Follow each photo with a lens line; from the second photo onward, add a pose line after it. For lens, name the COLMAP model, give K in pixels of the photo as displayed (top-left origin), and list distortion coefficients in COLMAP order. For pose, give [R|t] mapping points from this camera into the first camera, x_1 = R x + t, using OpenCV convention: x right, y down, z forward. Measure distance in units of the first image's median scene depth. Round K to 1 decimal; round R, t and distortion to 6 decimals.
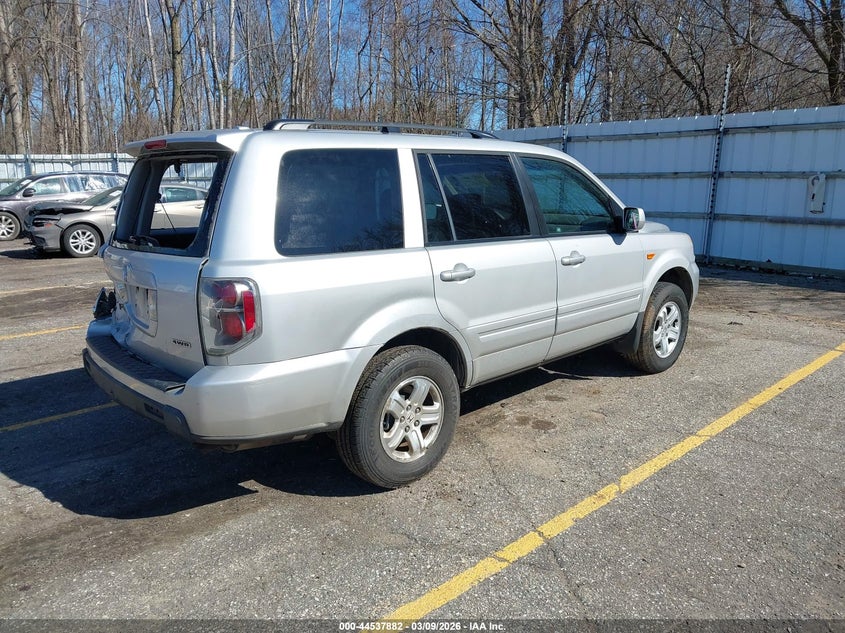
lens RADIAL K [[722.4, 0, 422.5], [0, 722.4, 316.5], [0, 0, 1]] dist [-0.004080, -0.006516]
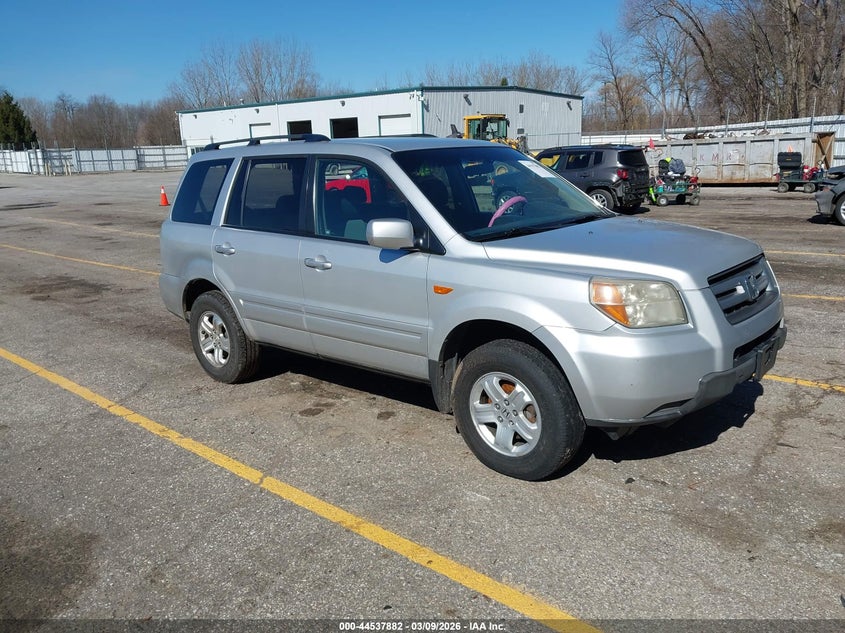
lens RADIAL K [[722.4, 0, 422.5], [0, 722.4, 316.5], [0, 0, 1]] dist [-0.004080, -0.006516]
pose [[0.008417, 0.230284, -0.973087, 1.266798], [-0.149735, 0.962440, 0.226469, -0.270681], [0.988690, 0.143799, 0.042583, 1.185708]]
